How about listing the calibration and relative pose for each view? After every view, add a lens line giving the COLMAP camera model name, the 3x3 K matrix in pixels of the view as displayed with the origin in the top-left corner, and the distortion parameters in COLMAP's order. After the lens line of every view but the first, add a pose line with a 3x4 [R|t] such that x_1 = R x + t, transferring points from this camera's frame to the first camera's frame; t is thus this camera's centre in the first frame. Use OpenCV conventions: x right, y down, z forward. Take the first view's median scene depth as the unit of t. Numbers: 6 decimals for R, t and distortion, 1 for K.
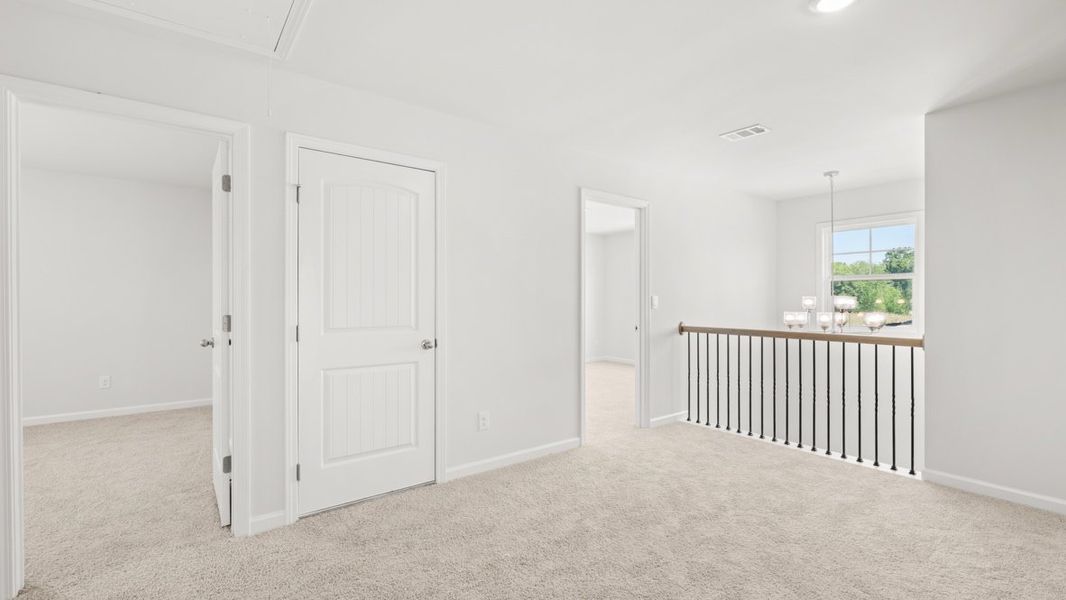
lens RADIAL K [[457.6, 0, 533.0], [0, 457.6, 300.0], [0, 0, 1]] dist [-0.000161, 0.000191]
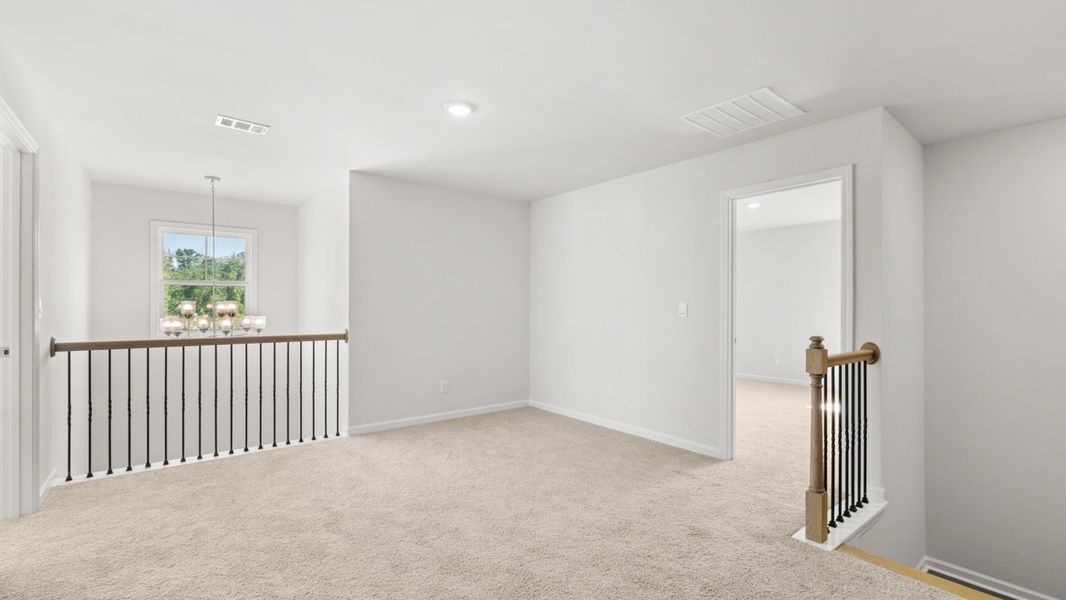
lens RADIAL K [[460.6, 0, 533.8], [0, 460.6, 309.3], [0, 0, 1]] dist [-0.003195, -0.000261]
pose [[-0.027661, -0.011866, 0.999547, -0.469255], [-0.007217, 0.999906, 0.011671, -0.007154], [-0.999591, -0.006891, -0.027744, 0.416304]]
